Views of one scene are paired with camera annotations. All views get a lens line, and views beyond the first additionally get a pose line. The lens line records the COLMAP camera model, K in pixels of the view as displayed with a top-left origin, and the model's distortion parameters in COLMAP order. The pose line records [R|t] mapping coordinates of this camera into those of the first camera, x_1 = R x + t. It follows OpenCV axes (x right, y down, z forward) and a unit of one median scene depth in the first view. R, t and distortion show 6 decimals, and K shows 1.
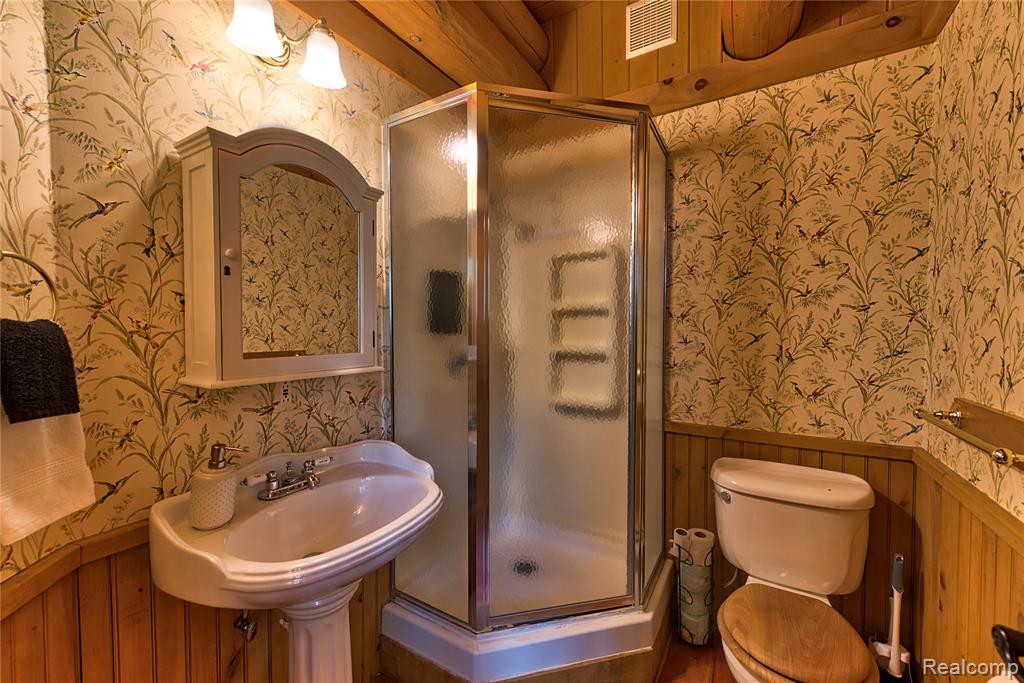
lens RADIAL K [[406.0, 0, 510.9], [0, 406.0, 341.2], [0, 0, 1]] dist [0.010974, -0.002999]
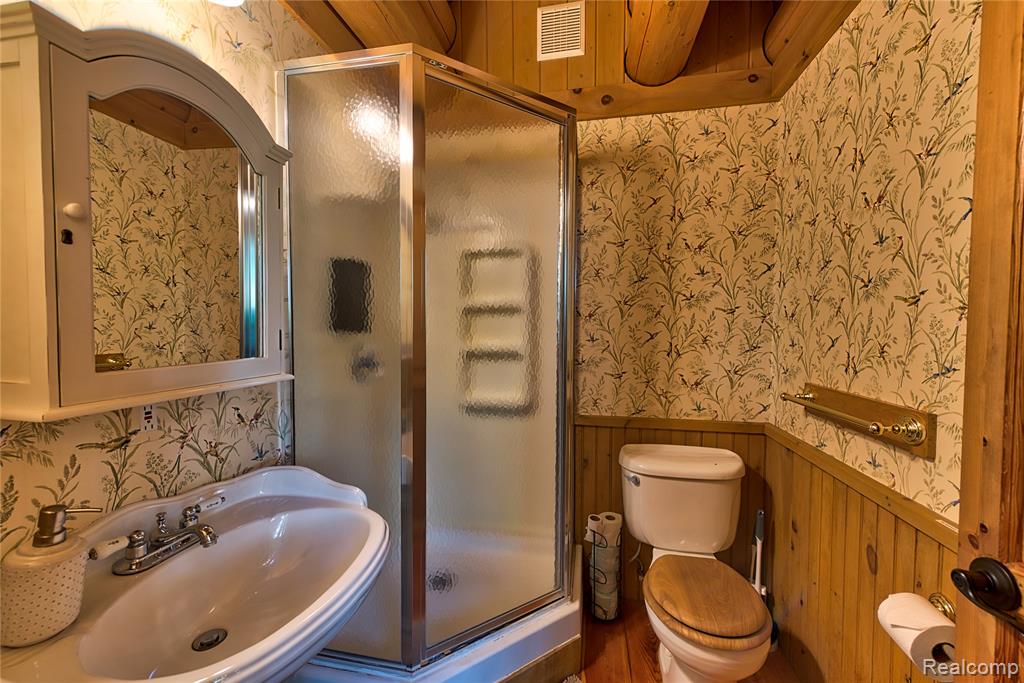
lens RADIAL K [[401.3, 0, 510.3], [0, 401.3, 341.3], [0, 0, 1]] dist [0.010872, -0.003046]
pose [[0.939735, -0.008122, 0.341806, -0.162547], [0.005041, 0.999938, 0.009903, -0.006680], [-0.341865, -0.007583, 0.939718, 0.099981]]
